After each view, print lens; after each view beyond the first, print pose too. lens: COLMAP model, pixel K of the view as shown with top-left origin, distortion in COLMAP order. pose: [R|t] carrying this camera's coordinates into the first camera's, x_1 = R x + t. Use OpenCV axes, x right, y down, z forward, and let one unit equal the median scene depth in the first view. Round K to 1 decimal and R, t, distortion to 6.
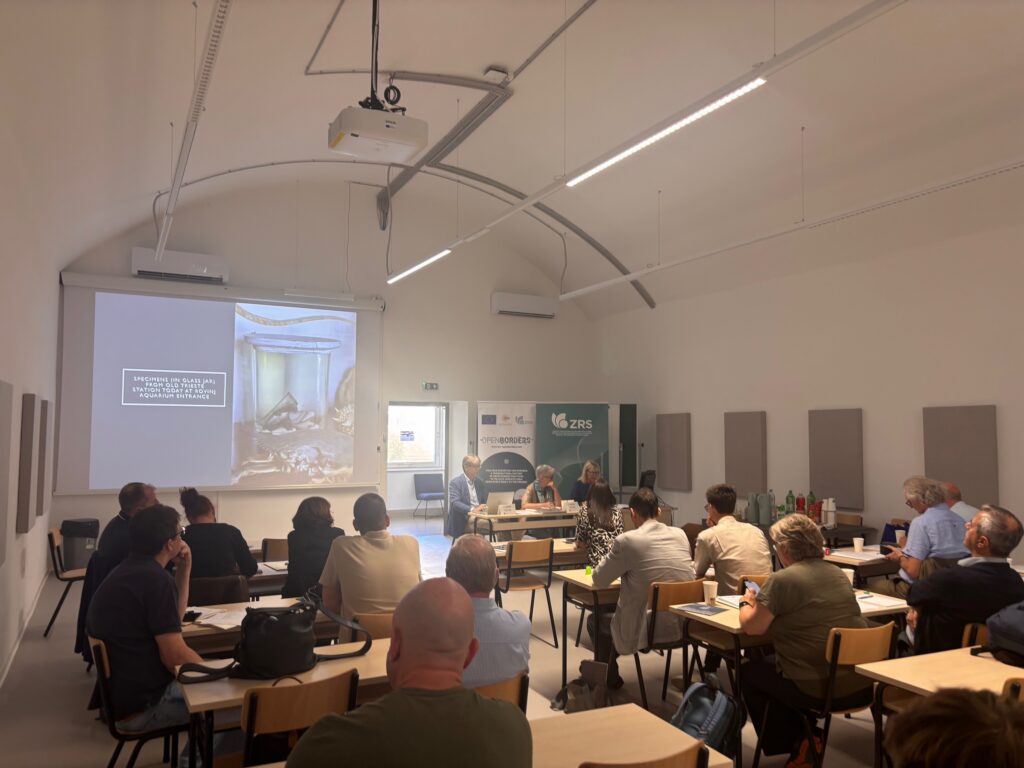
lens RADIAL K [[780.1, 0, 513.9], [0, 780.1, 397.7], [0, 0, 1]] dist [0.035591, -0.003634]
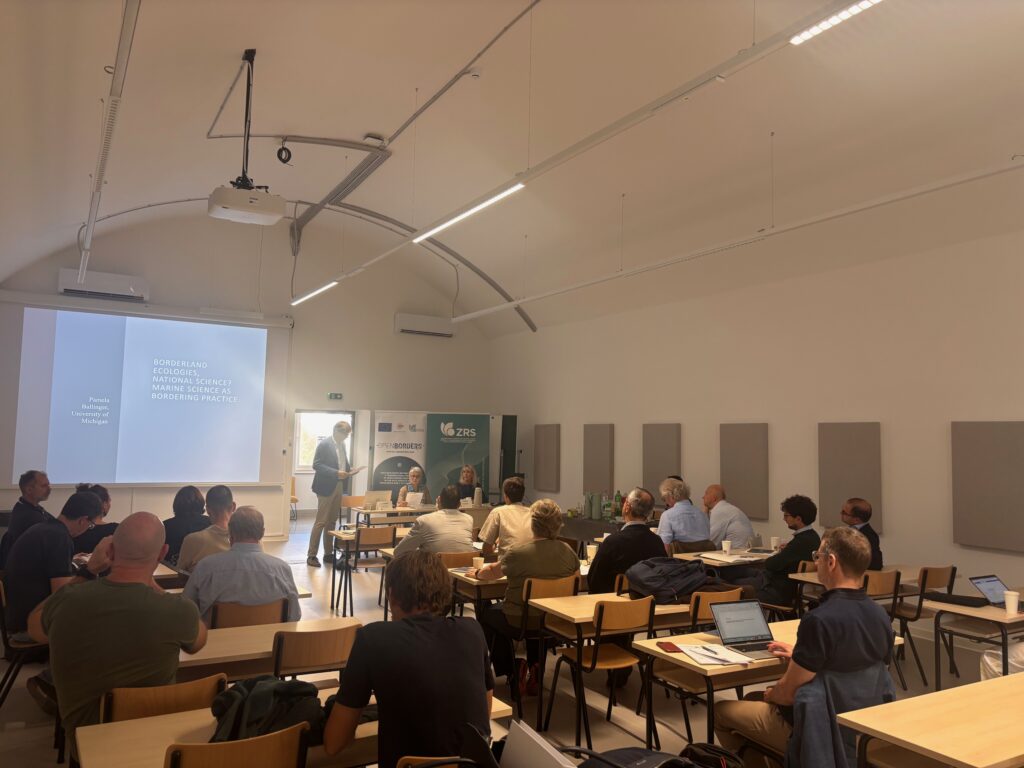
lens RADIAL K [[774.8, 0, 512.0], [0, 774.8, 384.0], [0, 0, 1]] dist [0.034050, -0.003591]
pose [[0.998138, 0.018756, 0.058046, 0.088803], [-0.017245, 0.999502, -0.026420, -0.008123], [-0.058513, 0.025370, 0.997964, -0.134246]]
